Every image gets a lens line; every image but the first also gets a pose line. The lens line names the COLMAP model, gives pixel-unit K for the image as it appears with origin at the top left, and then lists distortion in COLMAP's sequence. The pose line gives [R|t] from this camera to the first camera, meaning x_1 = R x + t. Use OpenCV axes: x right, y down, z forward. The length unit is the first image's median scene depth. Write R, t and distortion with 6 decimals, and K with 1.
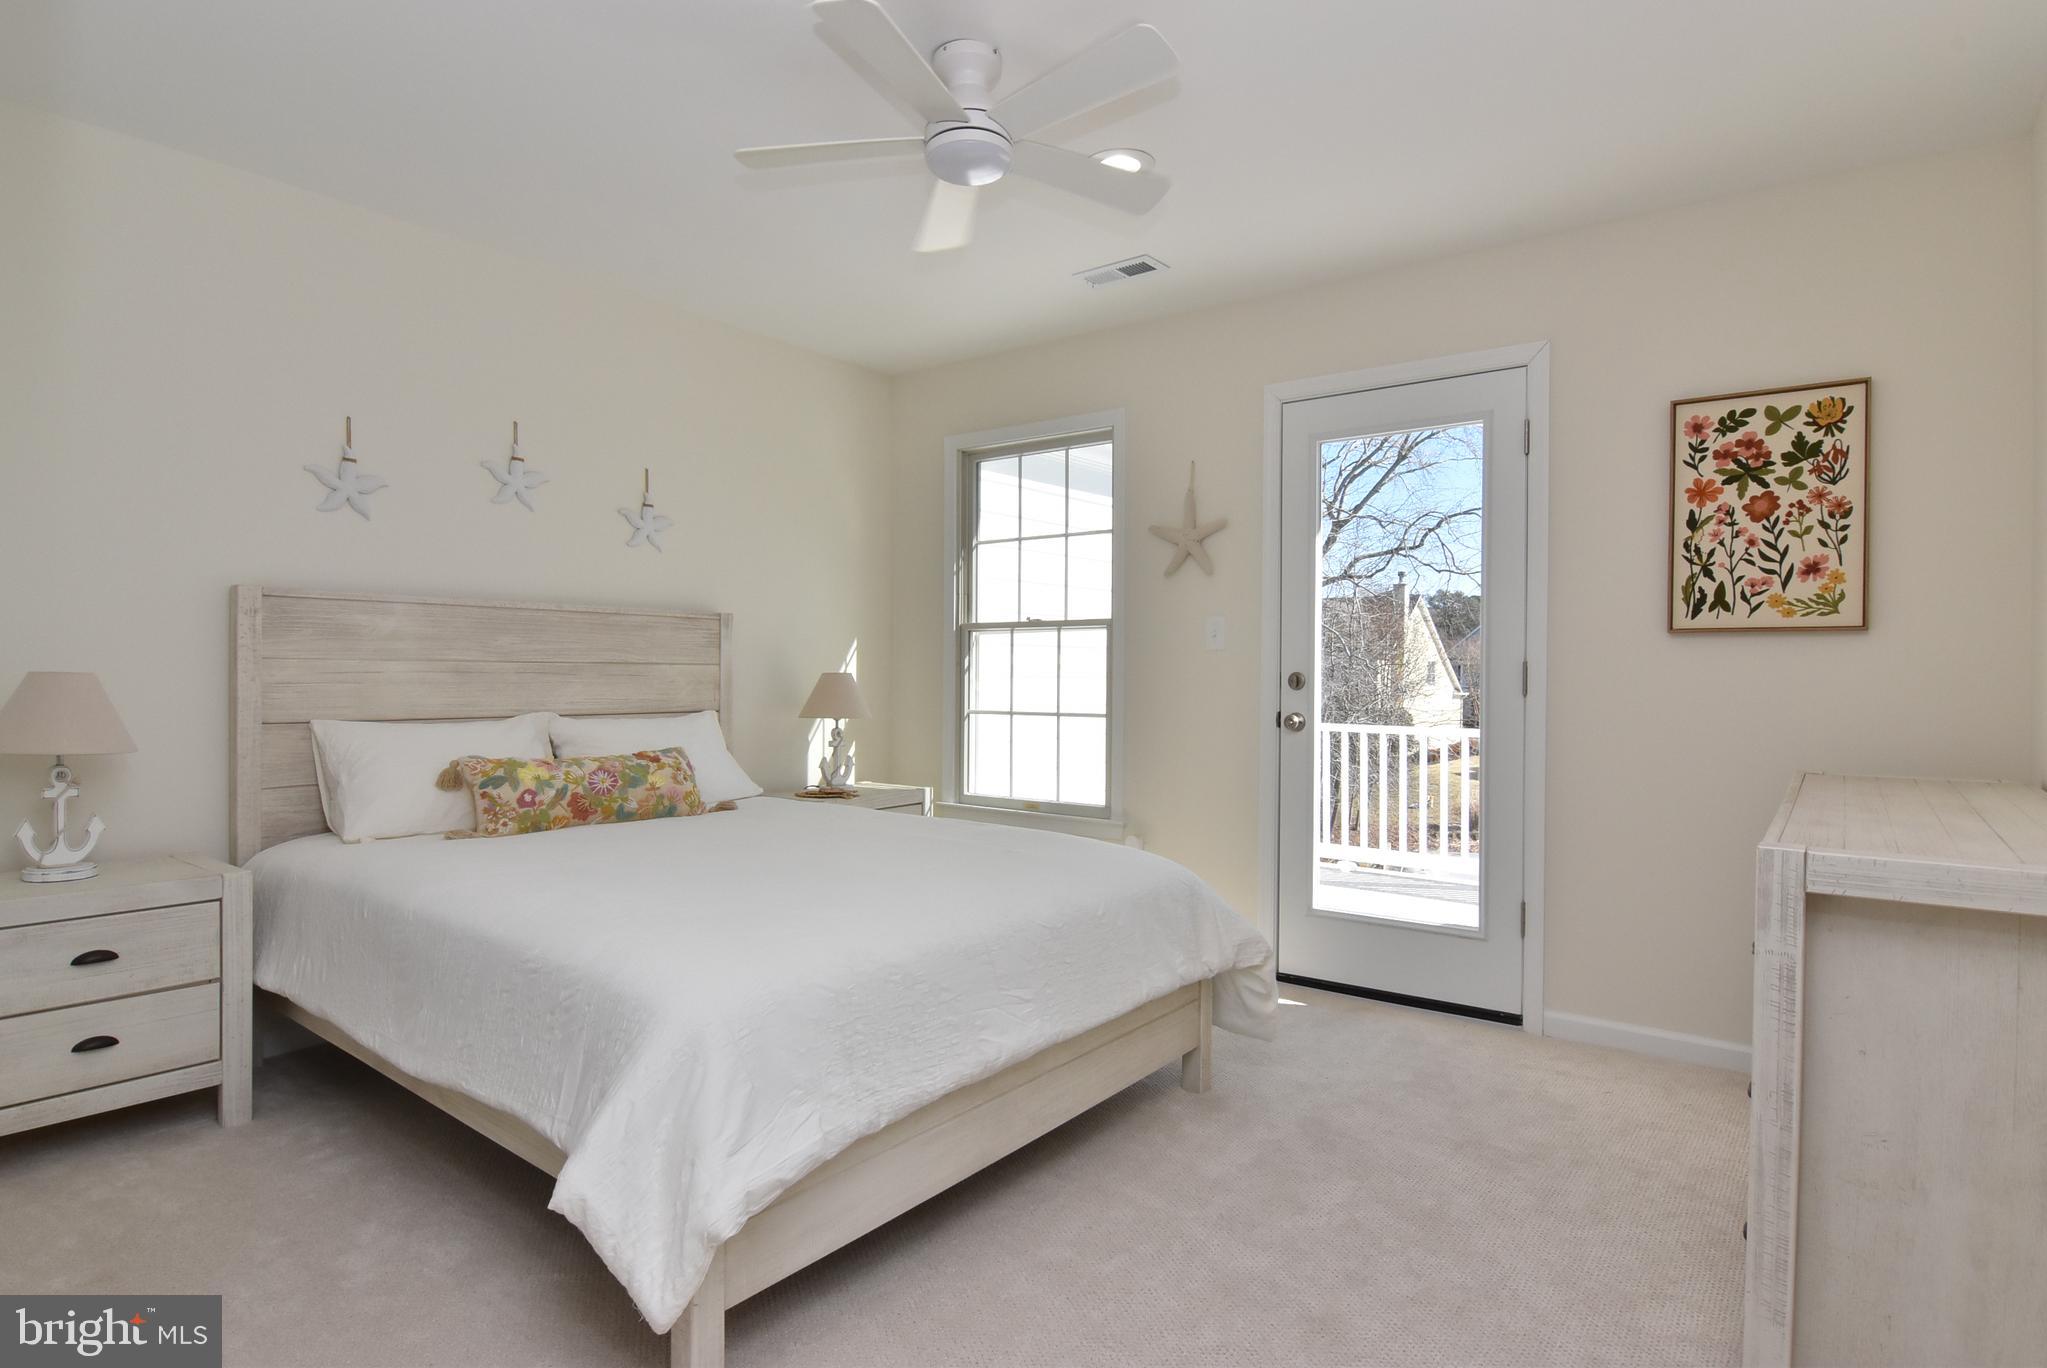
lens RADIAL K [[1086.7, 0, 1029.2], [0, 1086.7, 682.4], [0, 0, 1]] dist [0.006213, -0.021021]
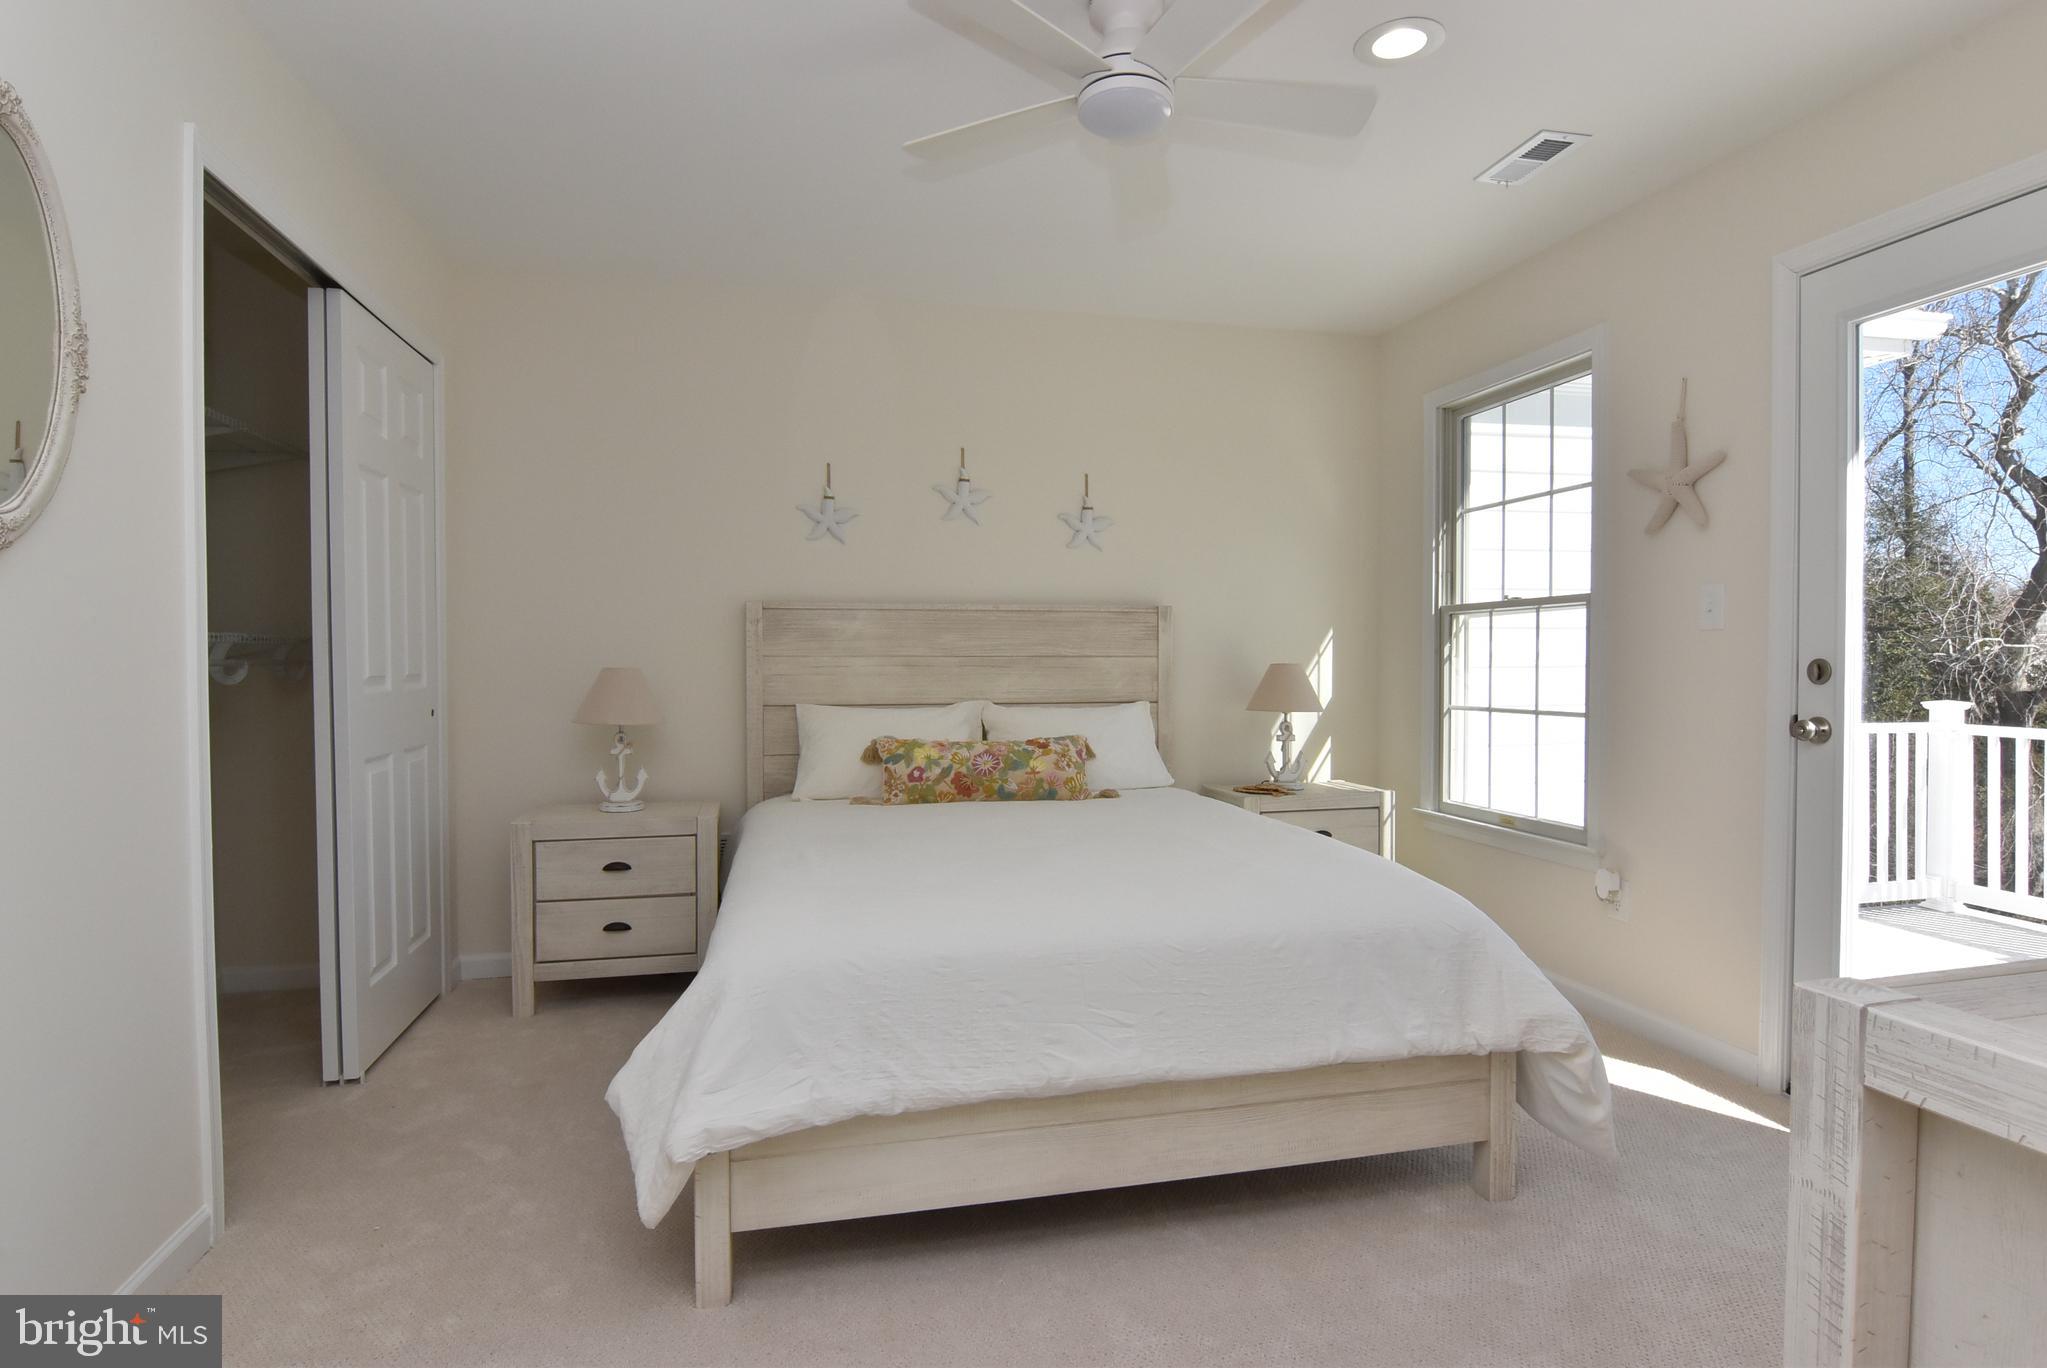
lens RADIAL K [[1086.7, 0, 1029.2], [0, 1086.7, 682.4], [0, 0, 1]] dist [0.006213, -0.021021]
pose [[0.773795, 0.004110, -0.633422, 0.329865], [0.001630, 0.999963, 0.008479, -0.001082], [0.633433, -0.007593, 0.773760, 0.159717]]
